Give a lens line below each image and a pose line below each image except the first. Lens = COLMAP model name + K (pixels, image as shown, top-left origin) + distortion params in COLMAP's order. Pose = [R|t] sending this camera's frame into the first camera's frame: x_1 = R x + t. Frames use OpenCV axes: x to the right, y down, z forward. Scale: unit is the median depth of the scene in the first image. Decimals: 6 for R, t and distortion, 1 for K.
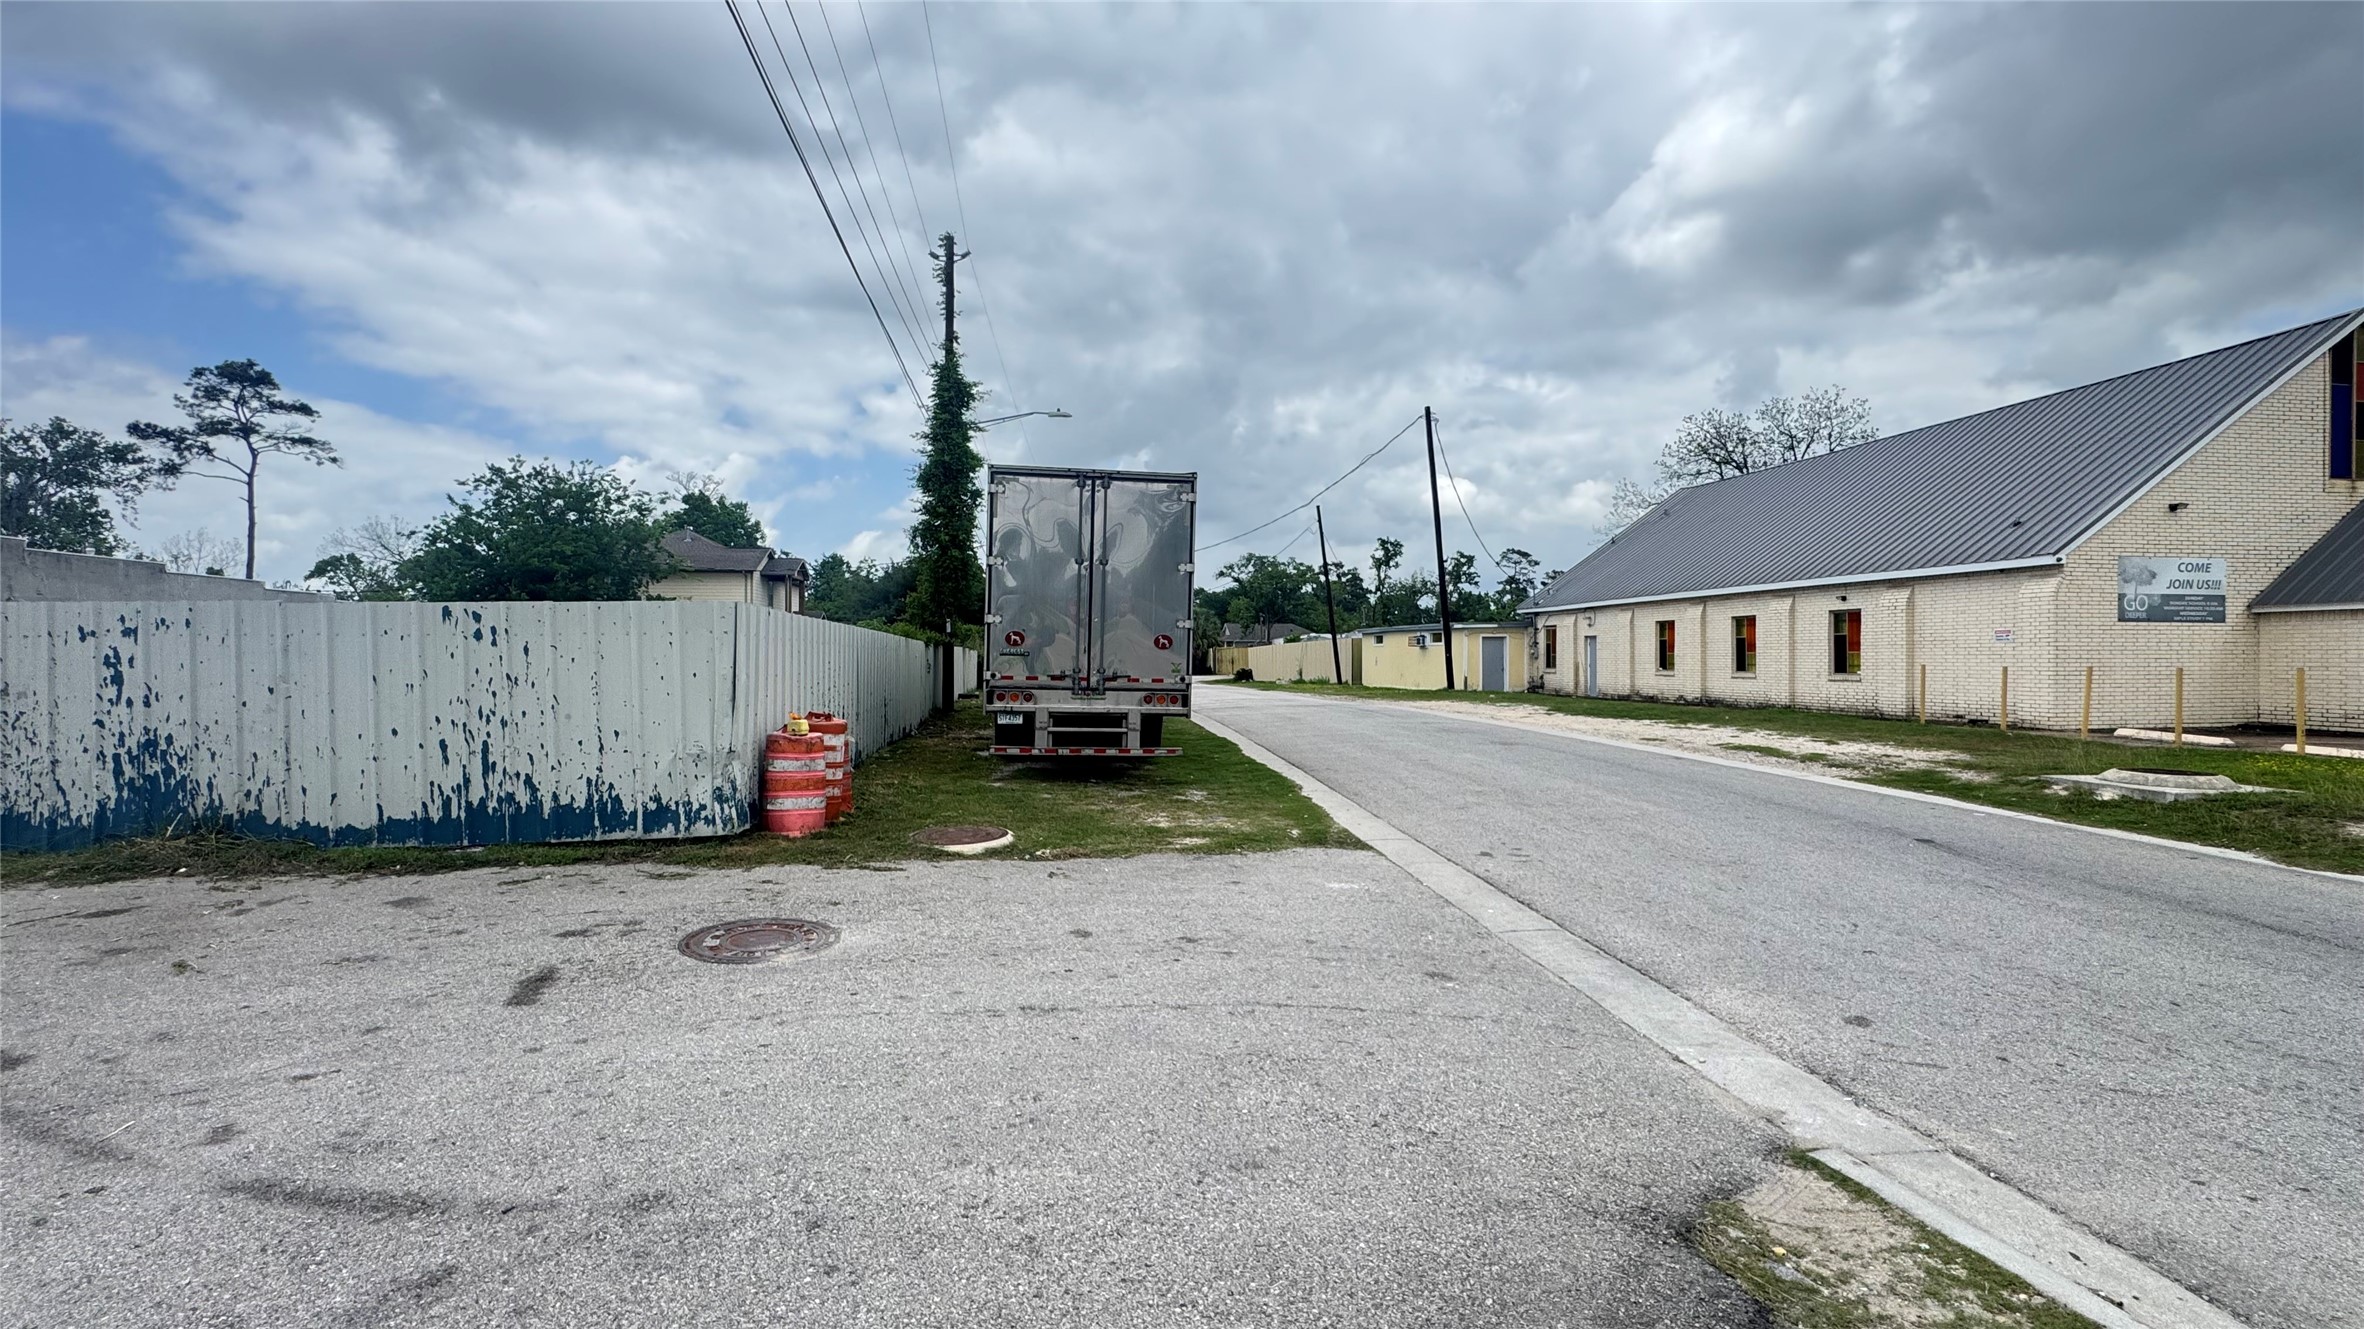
lens RADIAL K [[1000.5, 0, 1178.4], [0, 1000.5, 661.0], [0, 0, 1]] dist [-0.002774, 0.000123]
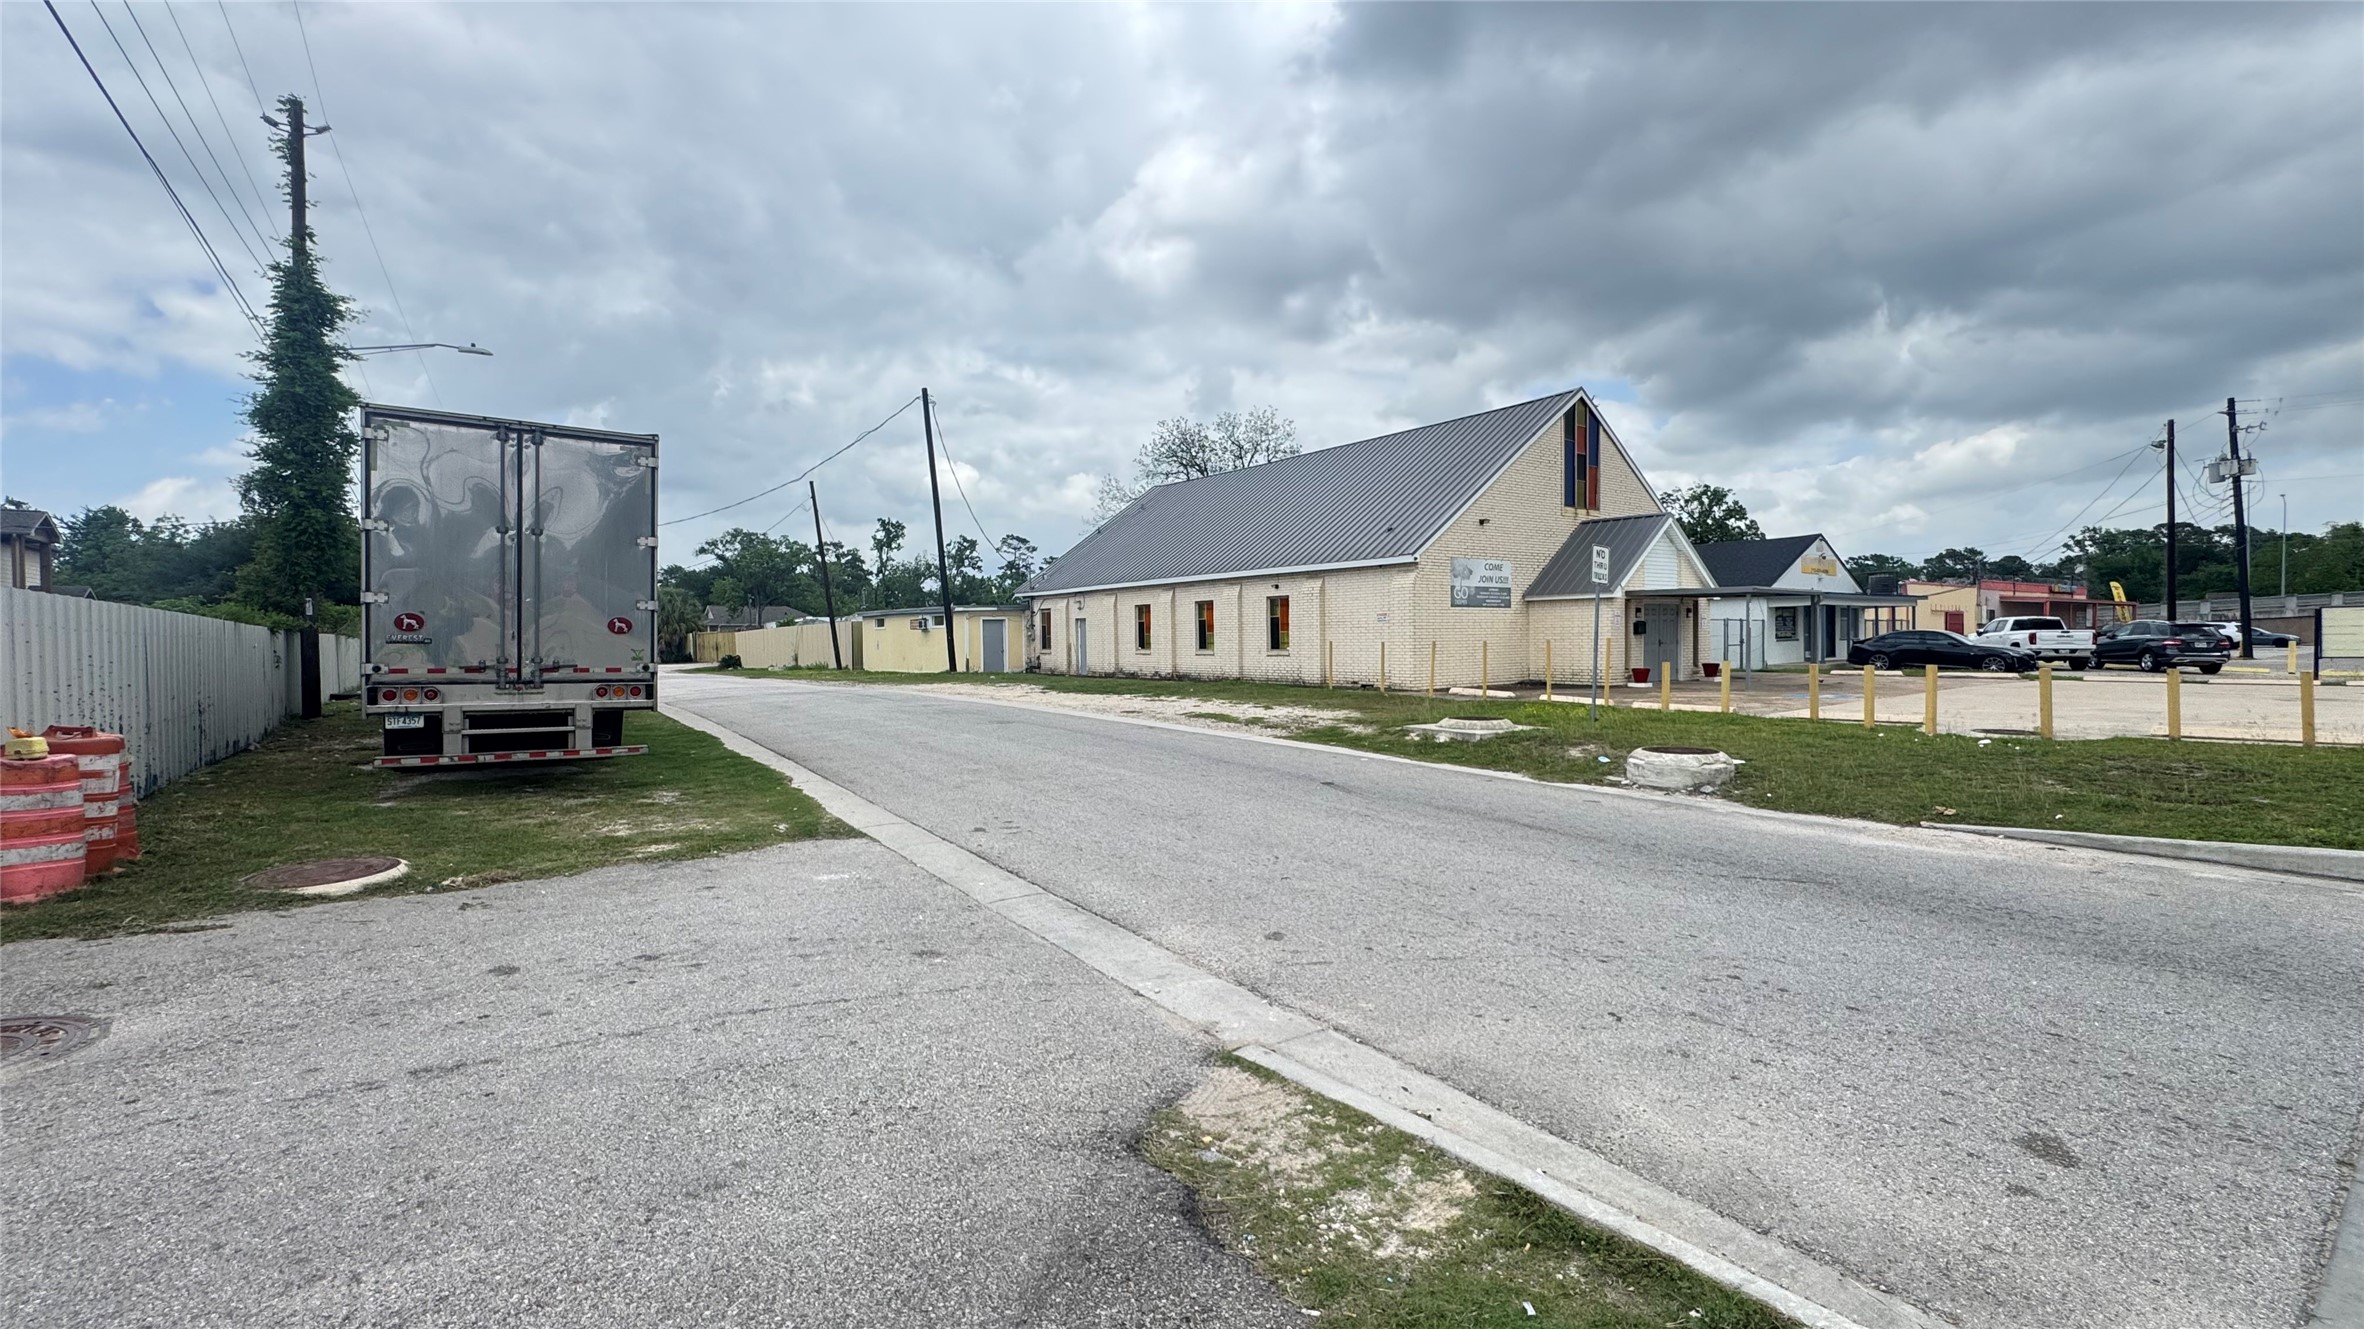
lens RADIAL K [[1001.3, 0, 1179.7], [0, 1001.3, 660.9], [0, 0, 1]] dist [-0.001042, -0.000375]
pose [[0.884208, -0.021546, 0.466597, 0.008933], [0.013787, 0.999704, 0.020039, 0.001012], [-0.466891, -0.011285, 0.884243, -0.004765]]
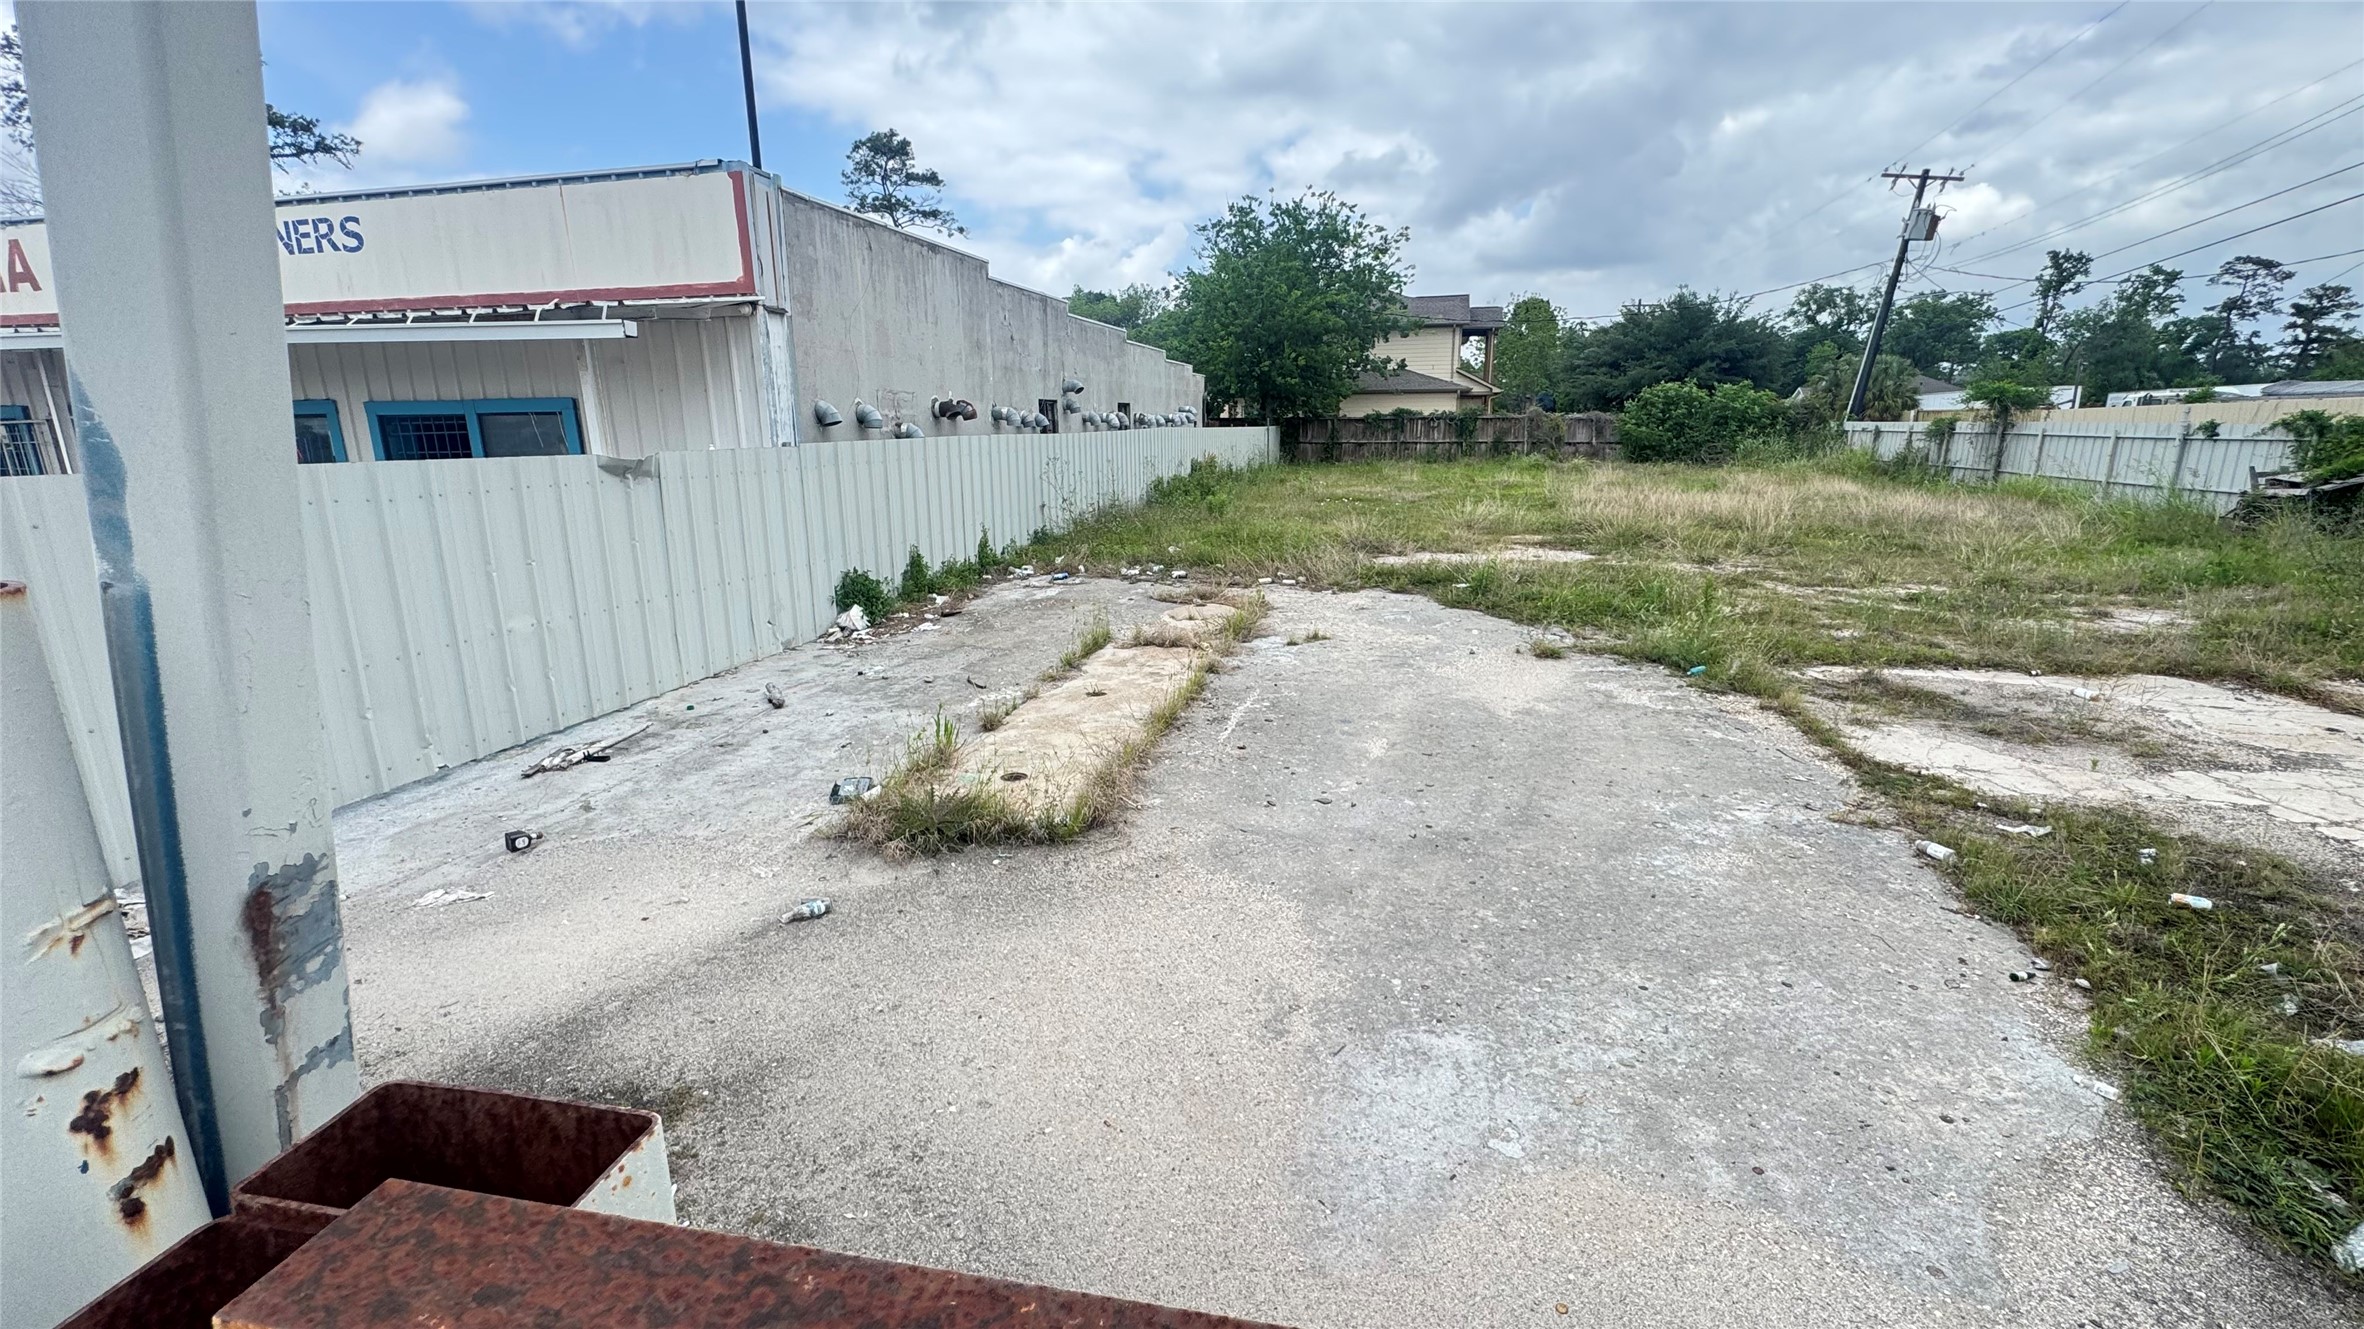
lens RADIAL K [[1000.5, 0, 1178.4], [0, 1000.5, 661.0], [0, 0, 1]] dist [-0.002774, 0.000123]
pose [[0.928159, 0.077074, -0.364116, -1.408360], [0.008958, 0.973413, 0.228880, -0.045989], [0.372076, -0.215699, 0.902792, 0.465141]]
